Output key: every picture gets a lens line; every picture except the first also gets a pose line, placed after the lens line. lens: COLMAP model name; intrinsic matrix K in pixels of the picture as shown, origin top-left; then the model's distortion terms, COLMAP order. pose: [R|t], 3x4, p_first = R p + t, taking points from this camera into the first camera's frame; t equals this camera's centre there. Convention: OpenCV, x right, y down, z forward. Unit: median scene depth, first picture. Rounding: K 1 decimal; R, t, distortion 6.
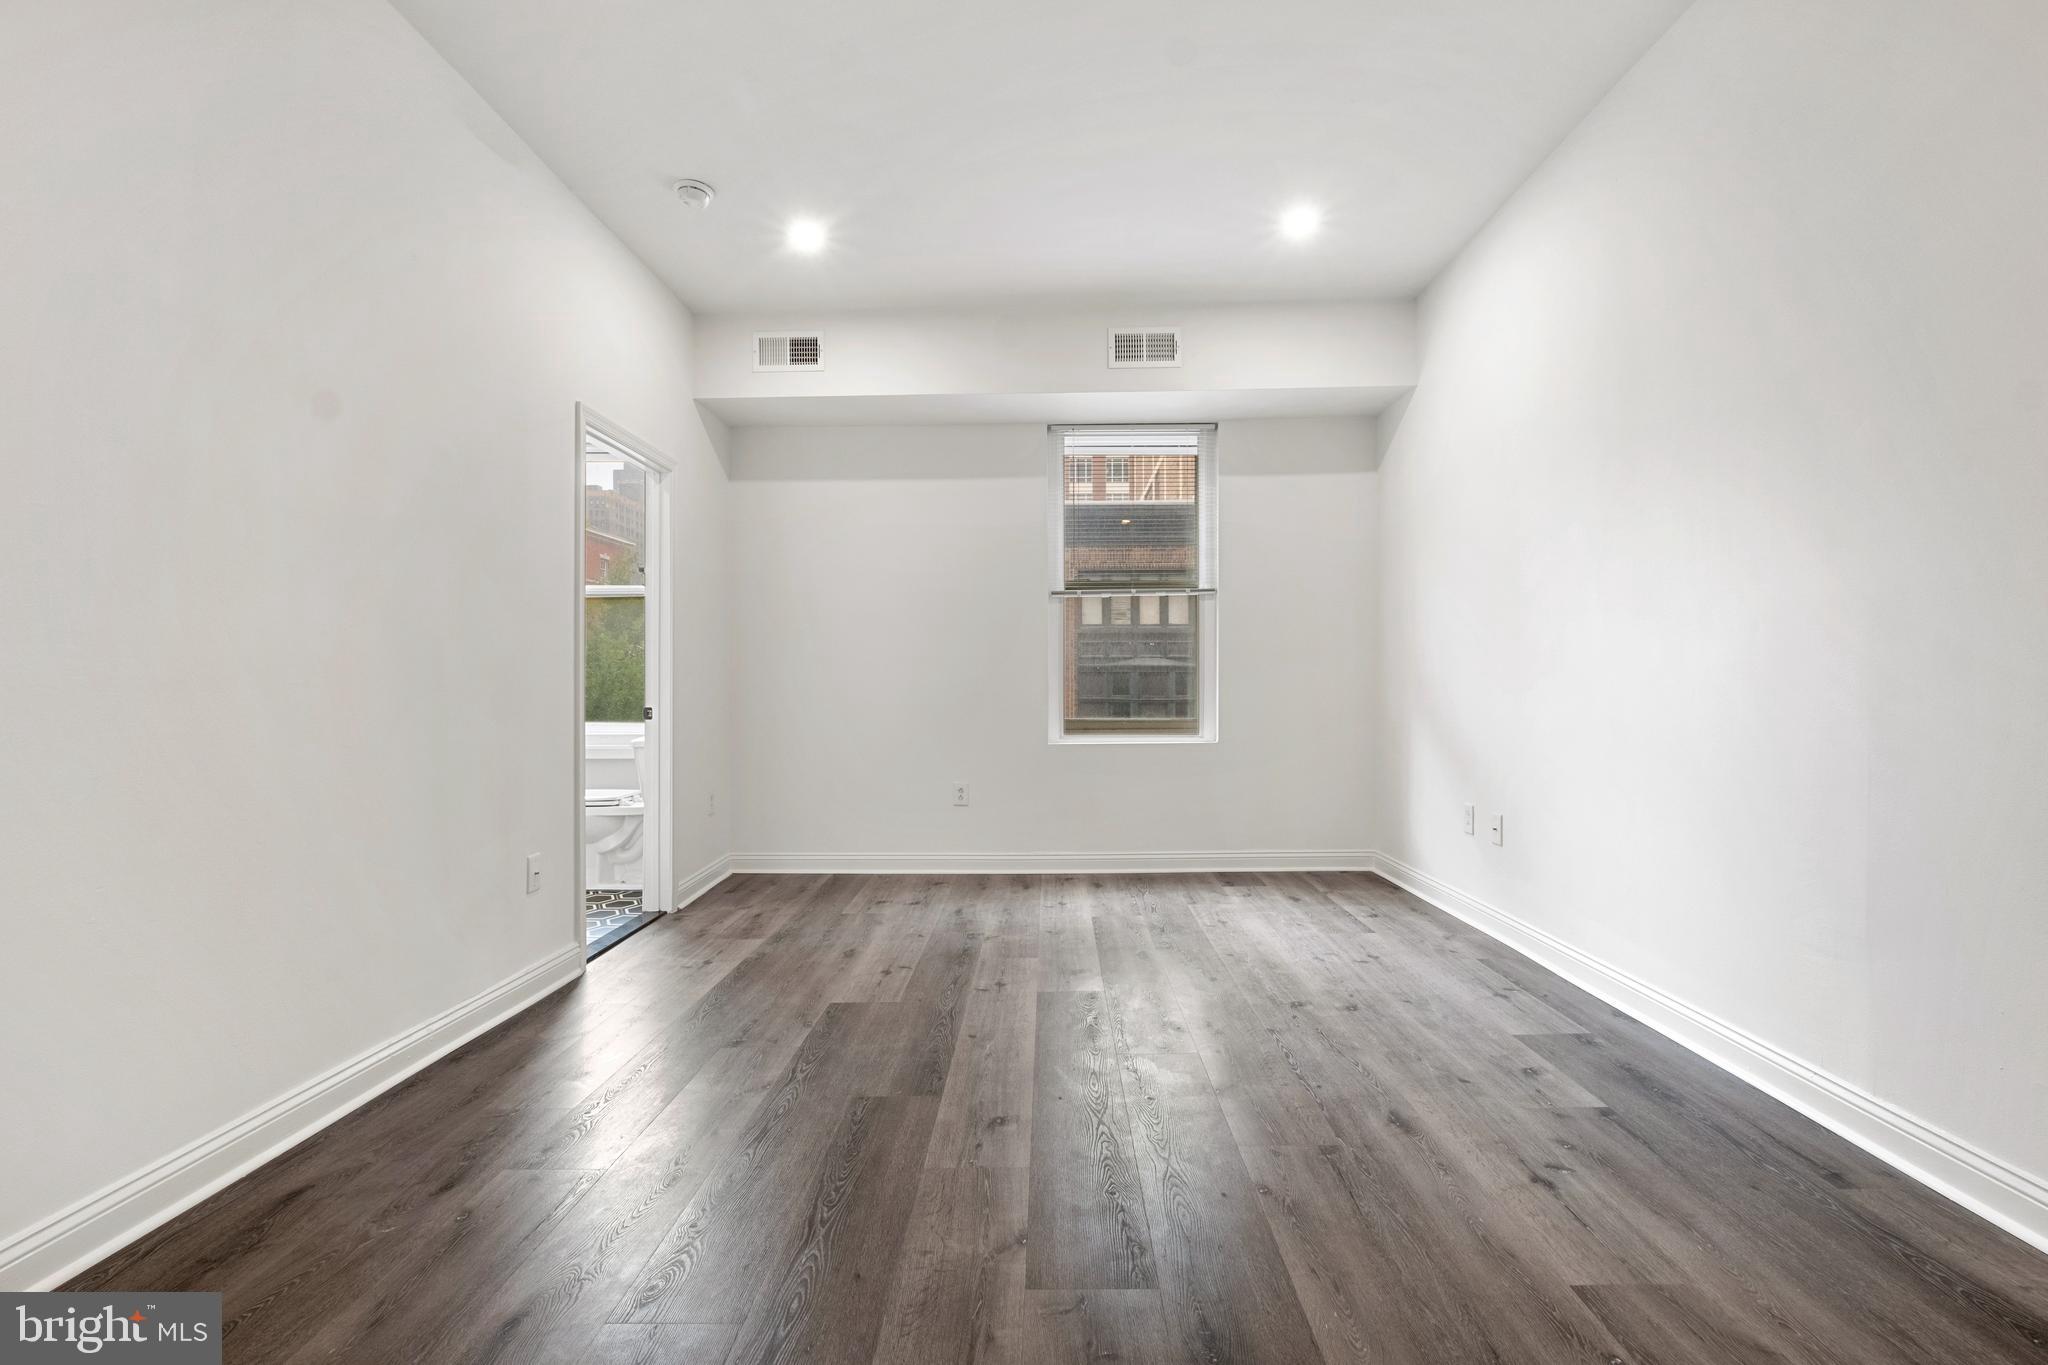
lens RADIAL K [[903.3, 0, 1021.7], [0, 903.3, 687.6], [0, 0, 1]] dist [-0.000484, -0.000863]
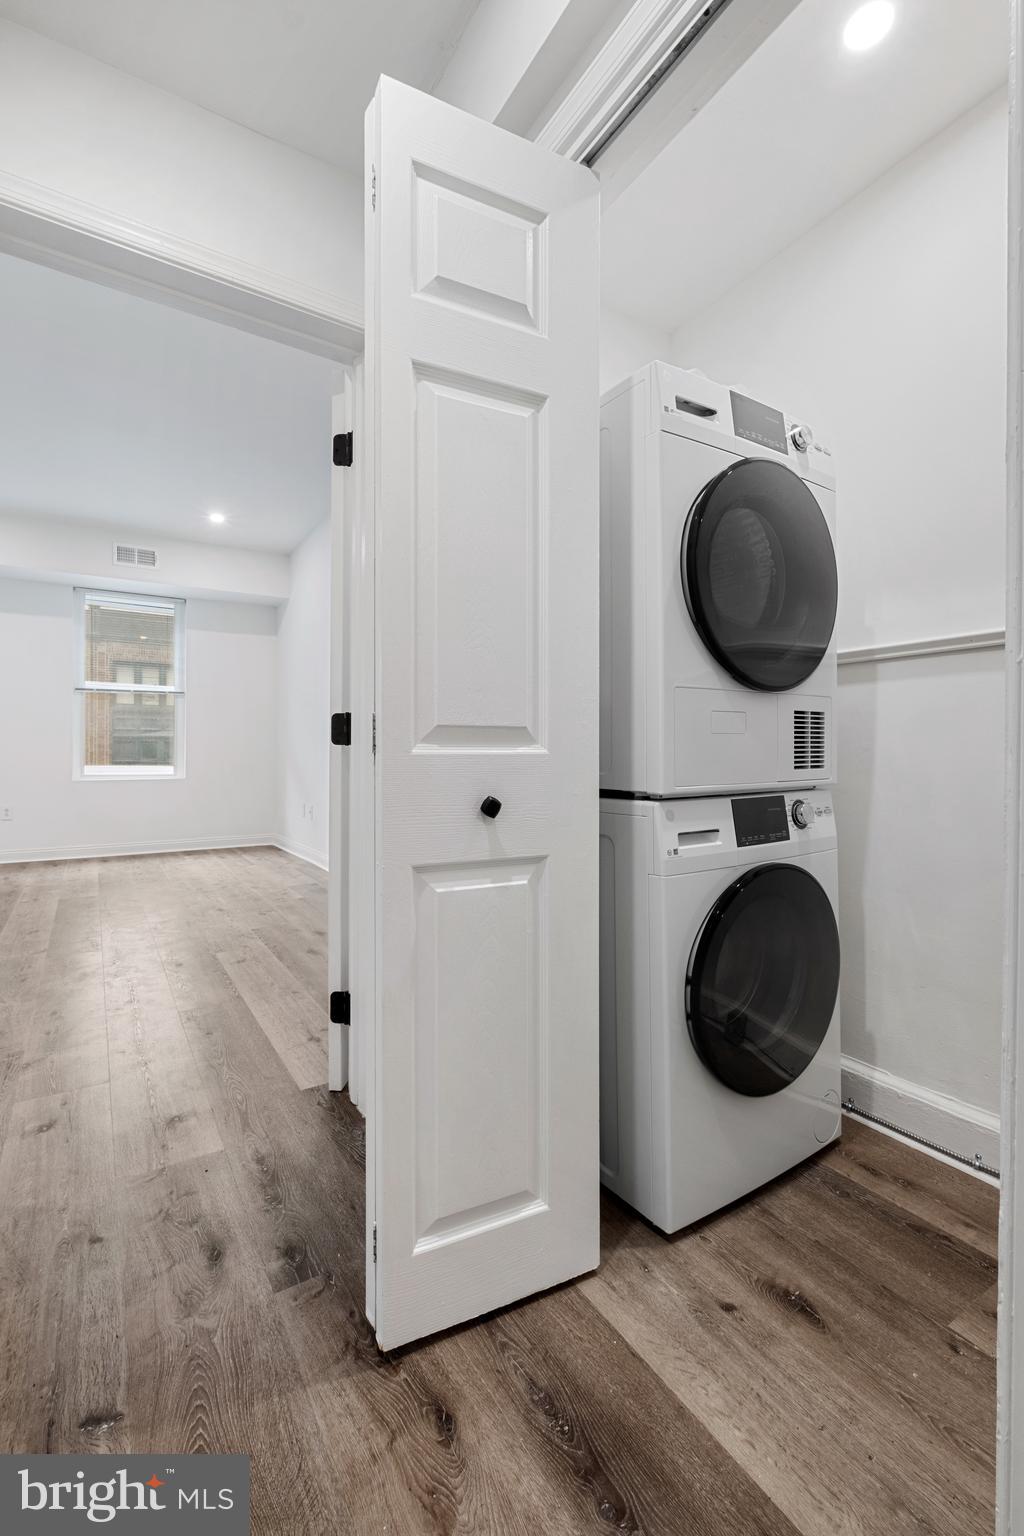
lens RADIAL K [[677.4, 0, 504.1], [0, 677.4, 761.1], [0, 0, 1]] dist [-0.000484, -0.000863]
pose [[0.838926, 0.005095, 0.544222, 0.019464], [-0.008453, 0.999958, 0.003669, 0.017955], [-0.544180, -0.007678, 0.838933, -0.522513]]
